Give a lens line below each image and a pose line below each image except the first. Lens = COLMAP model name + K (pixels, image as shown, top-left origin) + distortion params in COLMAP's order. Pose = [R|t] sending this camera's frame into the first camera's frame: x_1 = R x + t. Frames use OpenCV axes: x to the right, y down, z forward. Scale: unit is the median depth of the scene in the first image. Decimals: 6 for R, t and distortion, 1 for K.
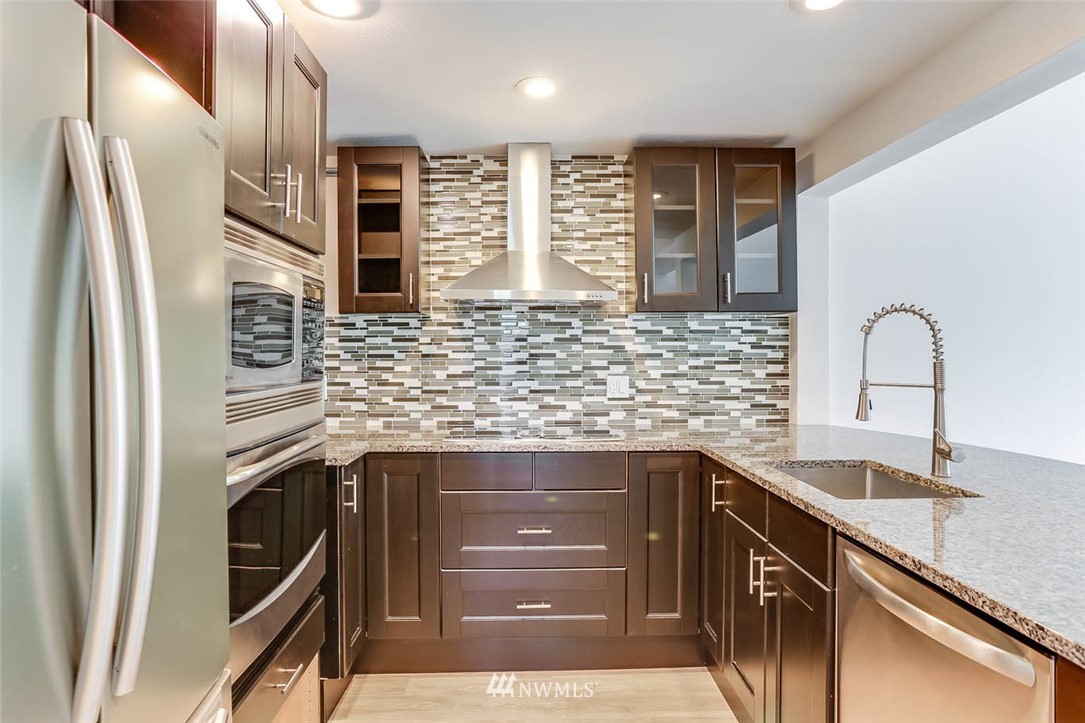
lens RADIAL K [[616.9, 0, 531.5], [0, 616.9, 350.8], [0, 0, 1]] dist [-0.029546, 0.002257]
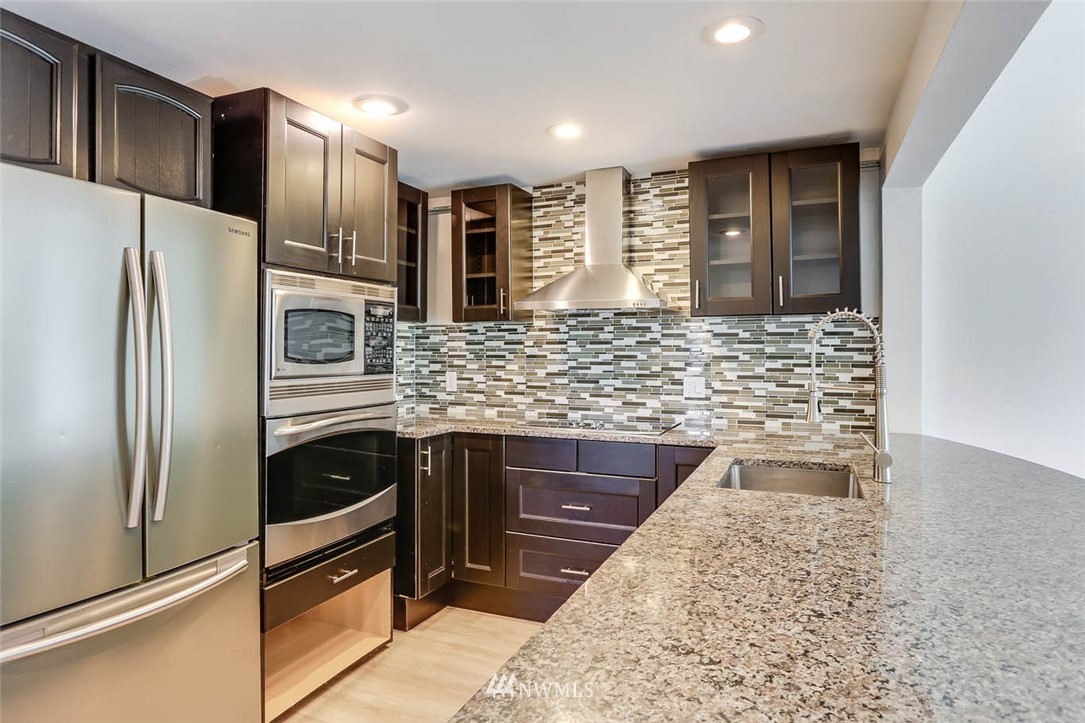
lens RADIAL K [[631.6, 0, 538.2], [0, 631.6, 349.8], [0, 0, 1]] dist [-0.030802, 0.001083]
pose [[0.908443, 0.001902, -0.418005, 0.349754], [-0.003020, 0.999993, -0.002015, -0.002475], [0.417998, 0.003093, 0.908443, -0.093207]]
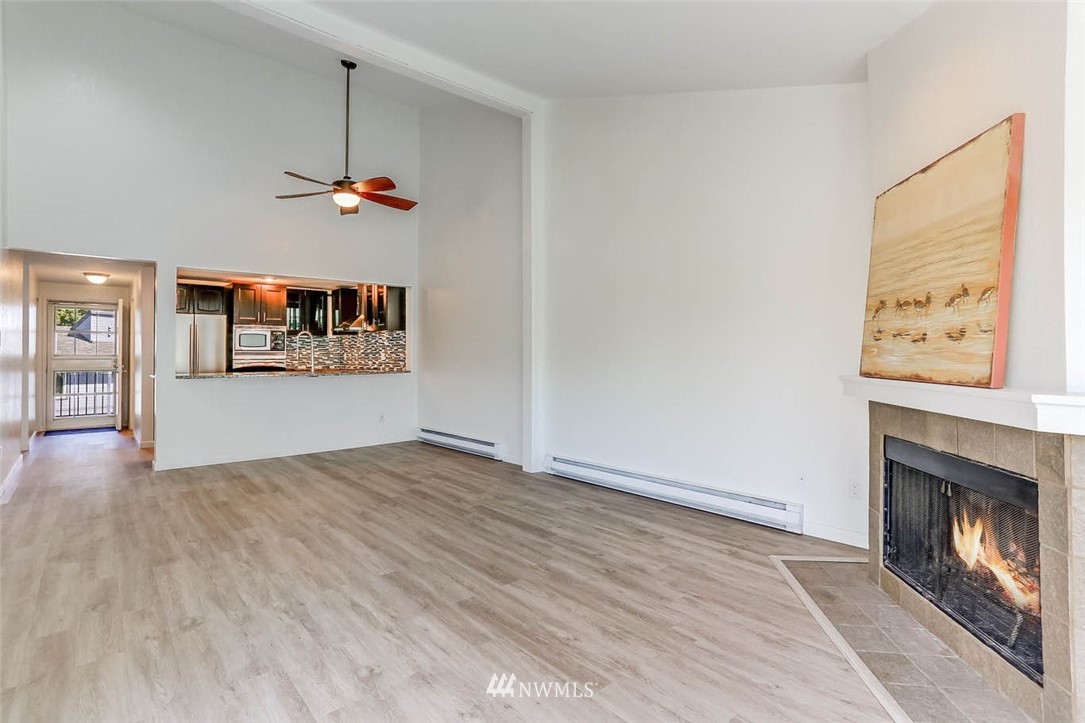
lens RADIAL K [[524.0, 0, 530.9], [0, 524.0, 352.0], [0, 0, 1]] dist [-0.033033, 0.016058]
pose [[0.639594, -0.006549, -0.768685, 2.575505], [-0.000089, 0.999963, -0.008594, 0.058034], [0.768713, 0.005565, 0.639570, -0.079282]]
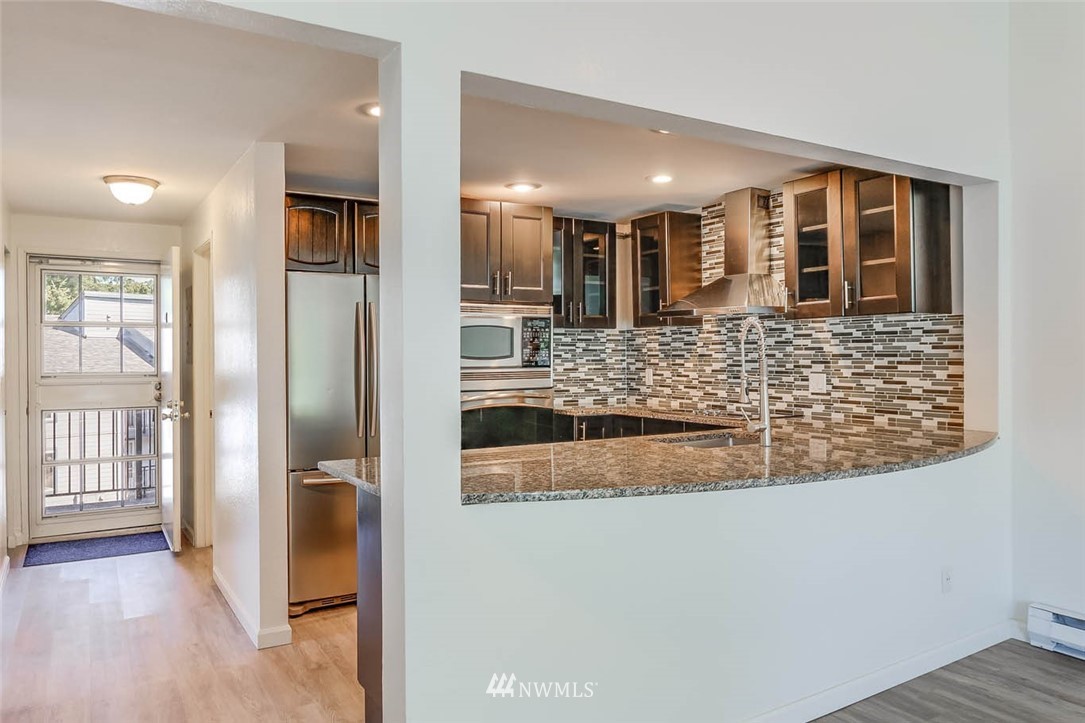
lens RADIAL K [[762.9, 0, 535.7], [0, 762.9, 356.8], [0, 0, 1]] dist [-0.011848, -0.013675]
pose [[0.504351, 0.003143, -0.863493, 1.096306], [0.002570, 0.999983, 0.005141, 0.001153], [0.863495, -0.004812, 0.504335, -0.161233]]
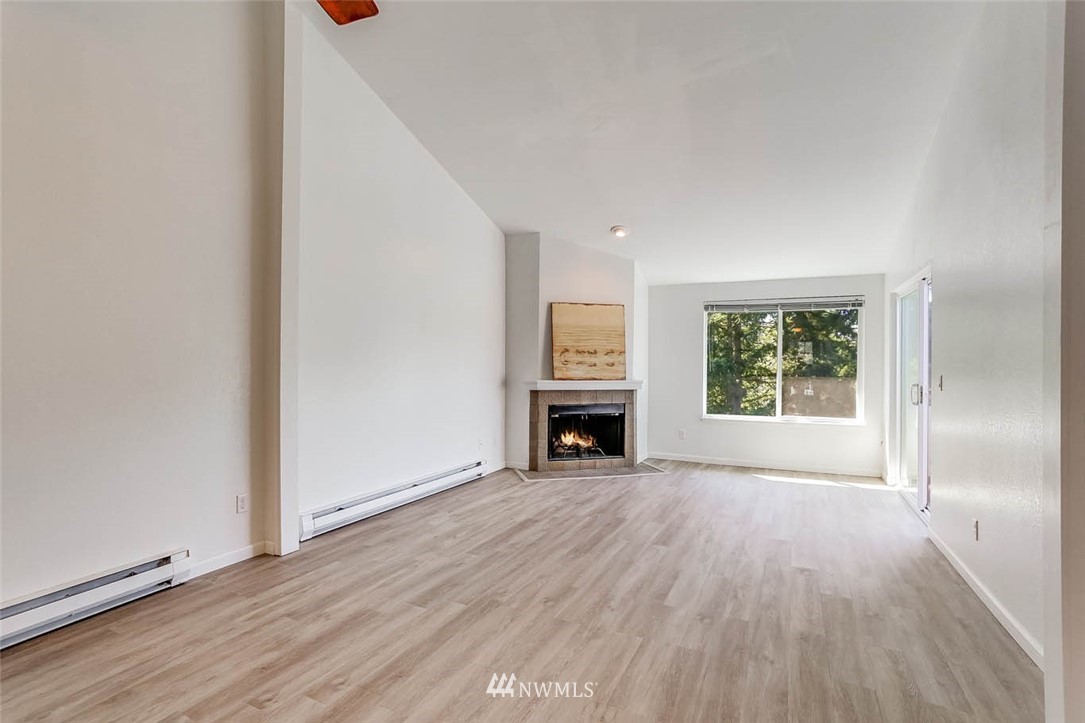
lens RADIAL K [[524.0, 0, 543.8], [0, 524.0, 366.5], [0, 0, 1]] dist [-0.033033, 0.016058]
pose [[0.446212, -0.004894, 0.894914, 0.562672], [-0.002592, 0.999974, 0.006761, 0.027369], [-0.894923, -0.005336, 0.446188, 0.026199]]
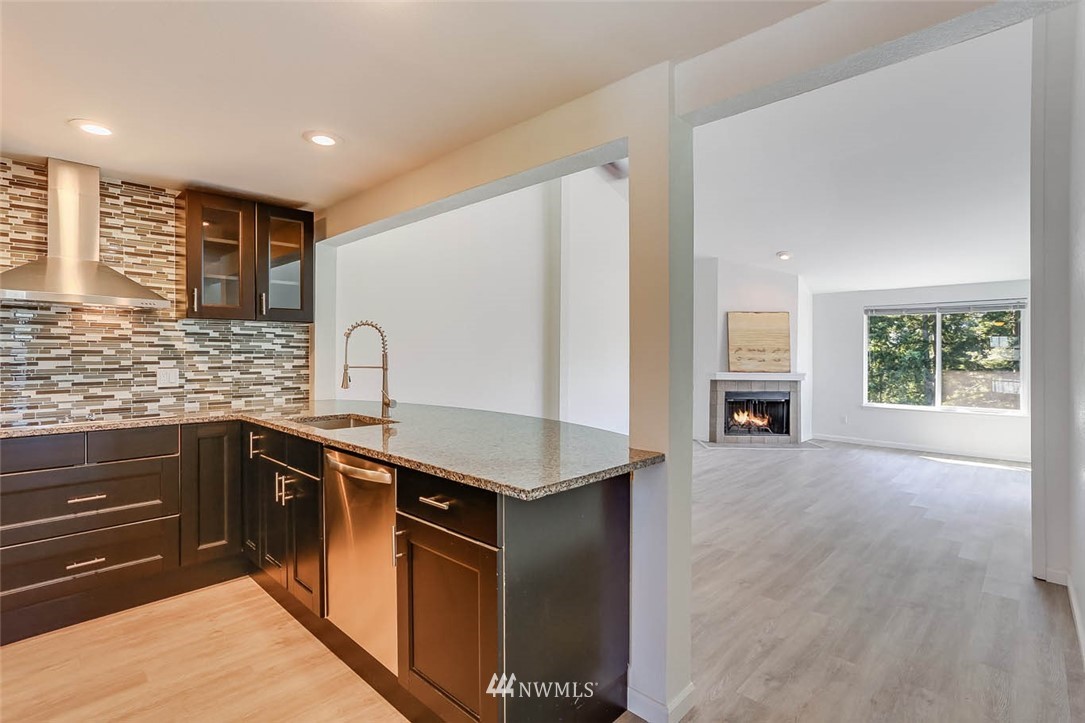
lens RADIAL K [[524.0, 0, 539.1], [0, 524.0, 355.1], [0, 0, 1]] dist [-0.033033, 0.016058]
pose [[0.708489, 0.001347, 0.705721, -0.063668], [-0.001681, 0.999999, -0.000220, 0.012036], [-0.705720, -0.001030, 0.708490, -0.254277]]
